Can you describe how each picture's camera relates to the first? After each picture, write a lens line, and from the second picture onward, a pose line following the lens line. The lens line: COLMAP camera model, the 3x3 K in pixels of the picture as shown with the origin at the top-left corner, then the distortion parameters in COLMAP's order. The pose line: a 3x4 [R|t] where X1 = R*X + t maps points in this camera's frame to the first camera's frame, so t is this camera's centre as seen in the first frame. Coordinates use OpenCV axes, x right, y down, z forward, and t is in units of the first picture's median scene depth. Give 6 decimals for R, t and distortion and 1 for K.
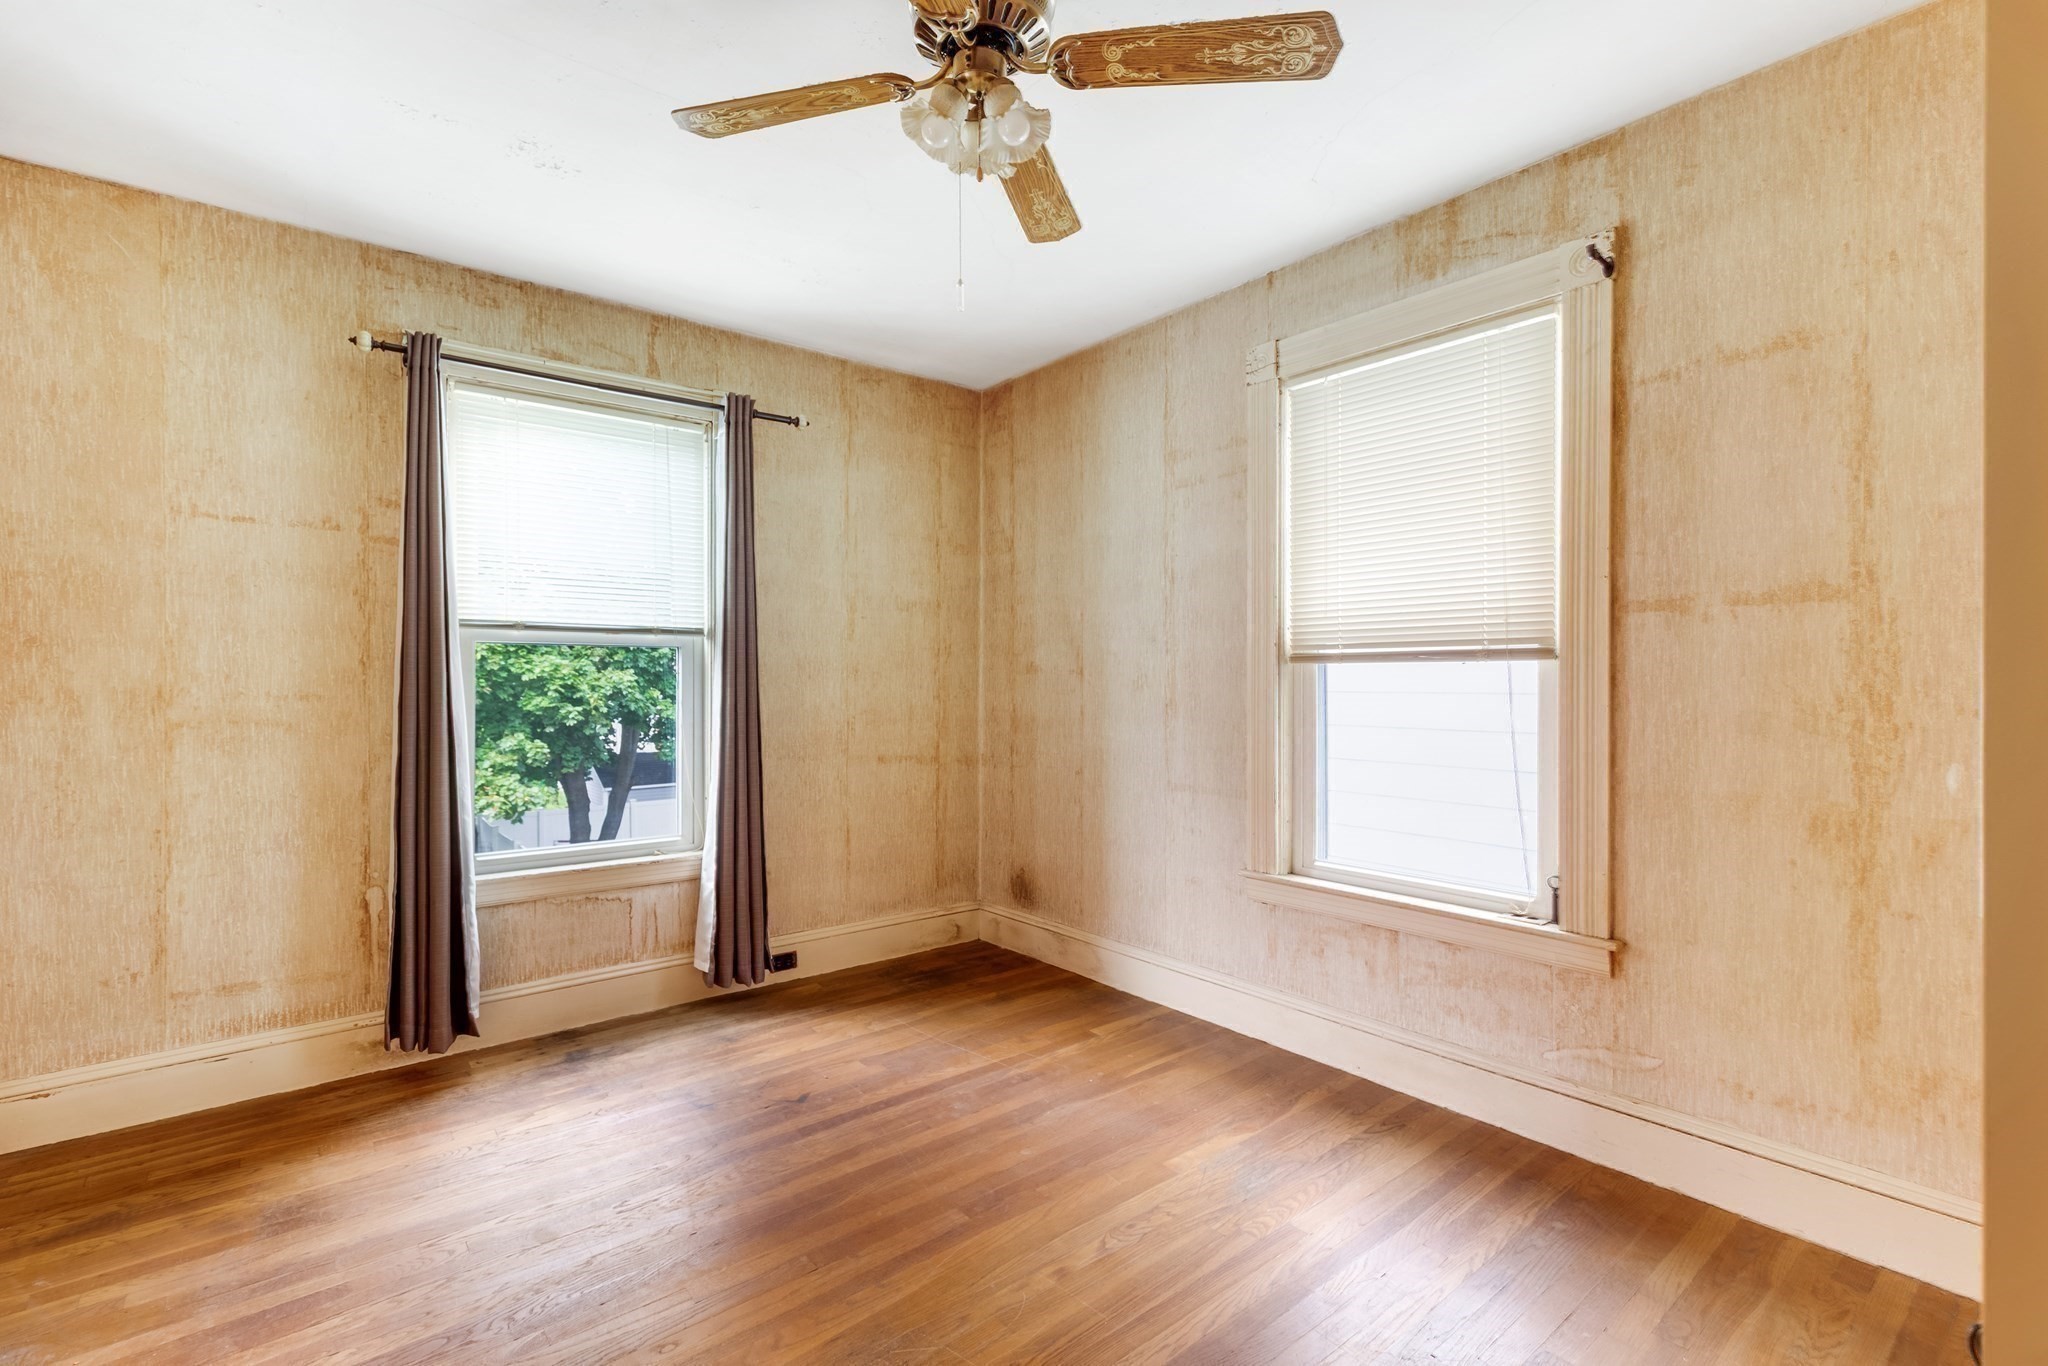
lens RADIAL K [[937.5, 0, 1025.7], [0, 937.5, 678.6], [0, 0, 1]] dist [0.011257, -0.001466]
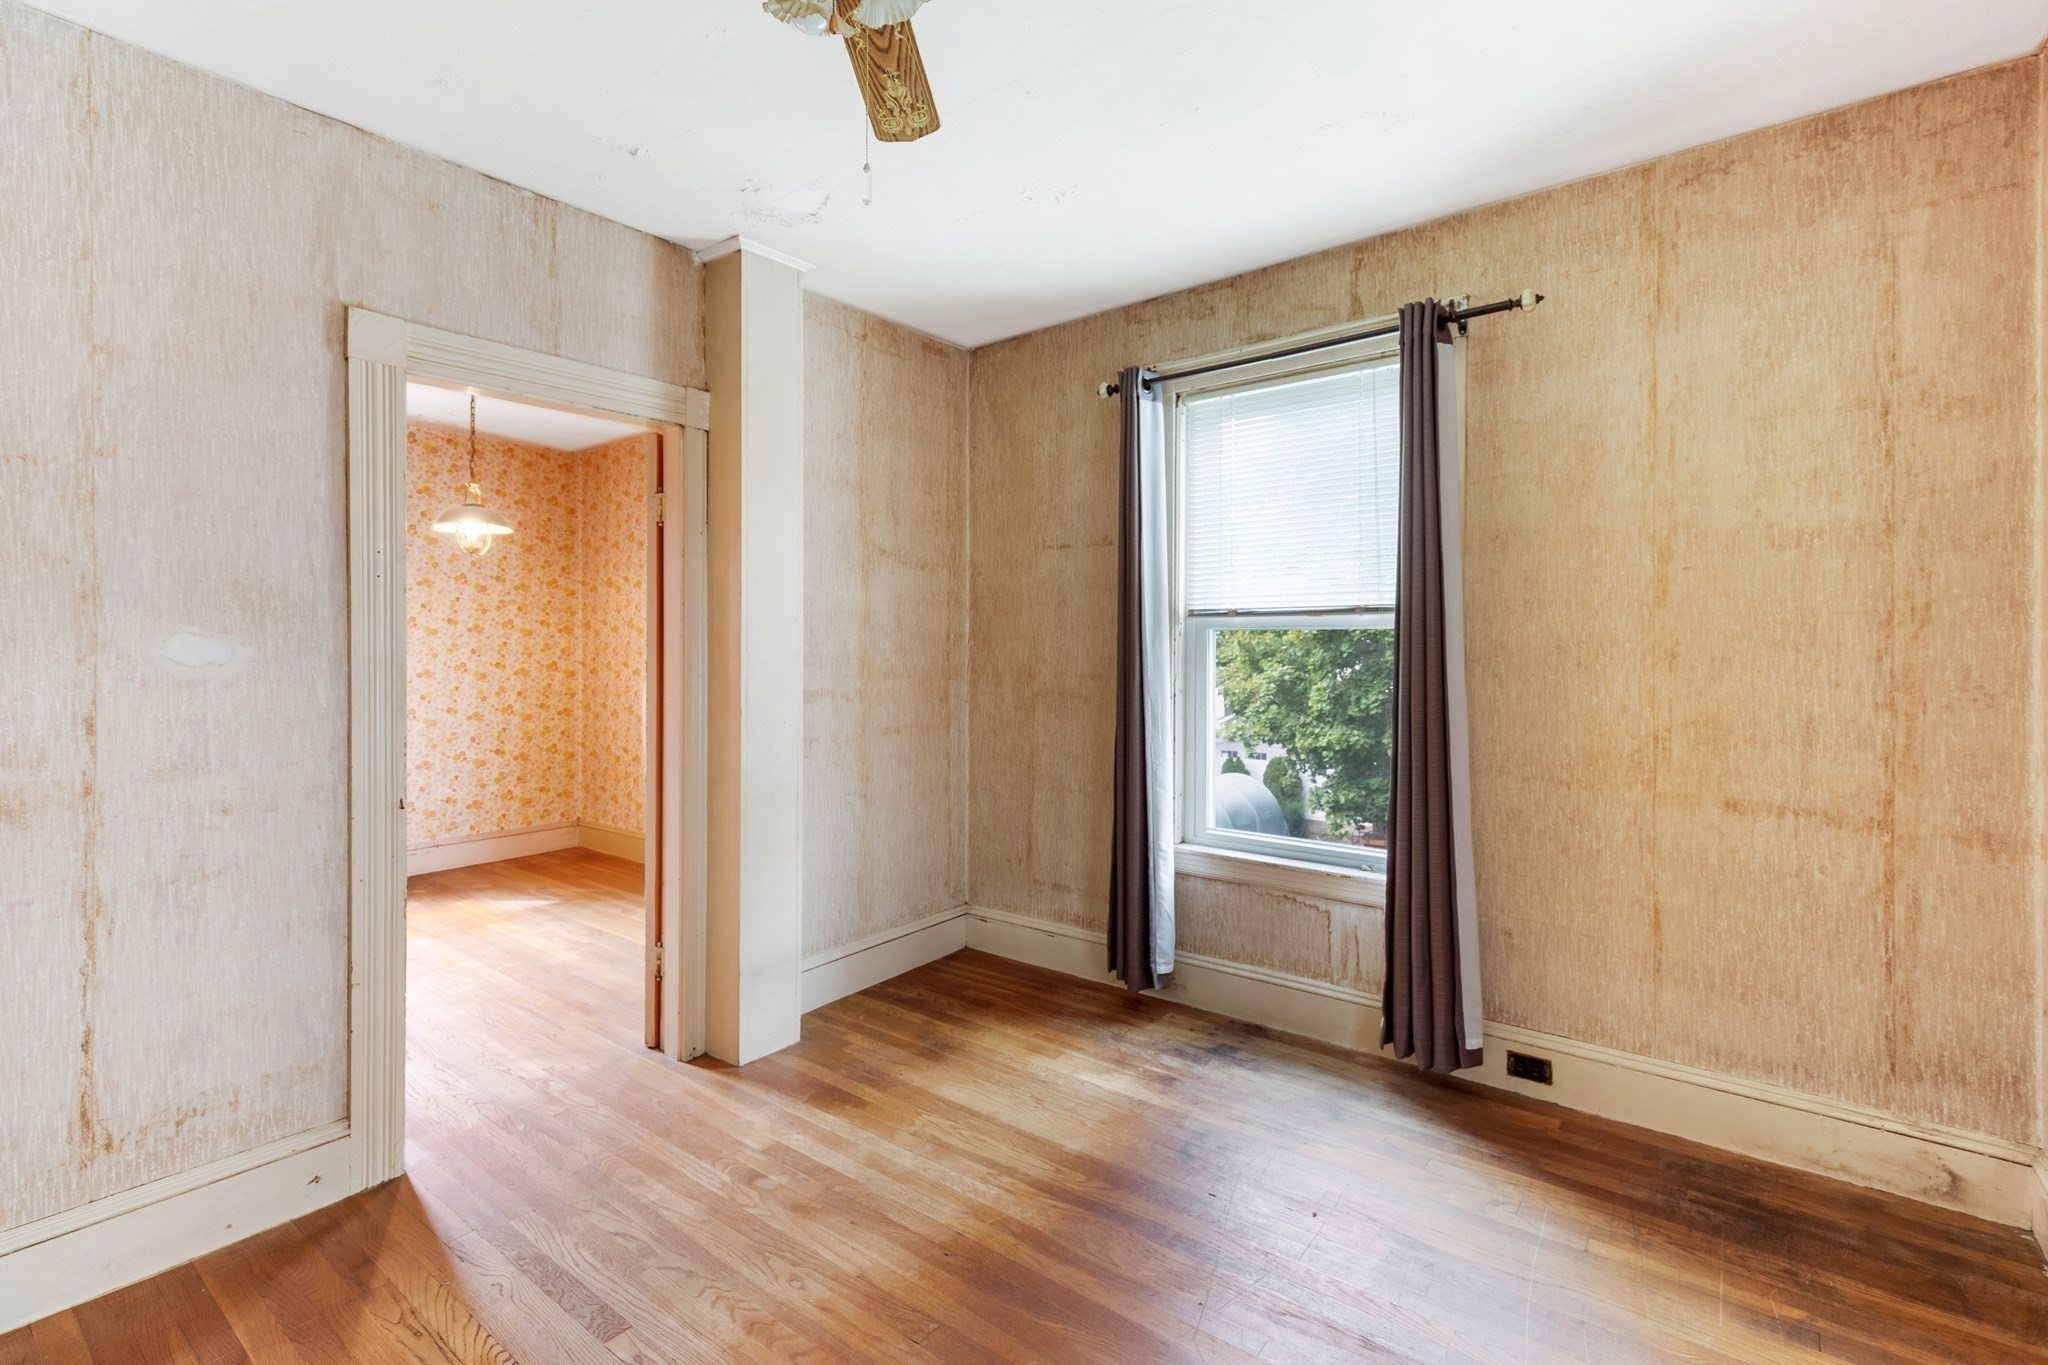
lens RADIAL K [[937.5, 0, 1044.5], [0, 937.5, 642.6], [0, 0, 1]] dist [0.011257, -0.001466]
pose [[0.219743, -0.008332, -0.975522, 0.399755], [0.001266, 0.999965, -0.008255, -0.014467], [0.975557, 0.000579, 0.219745, 0.547708]]
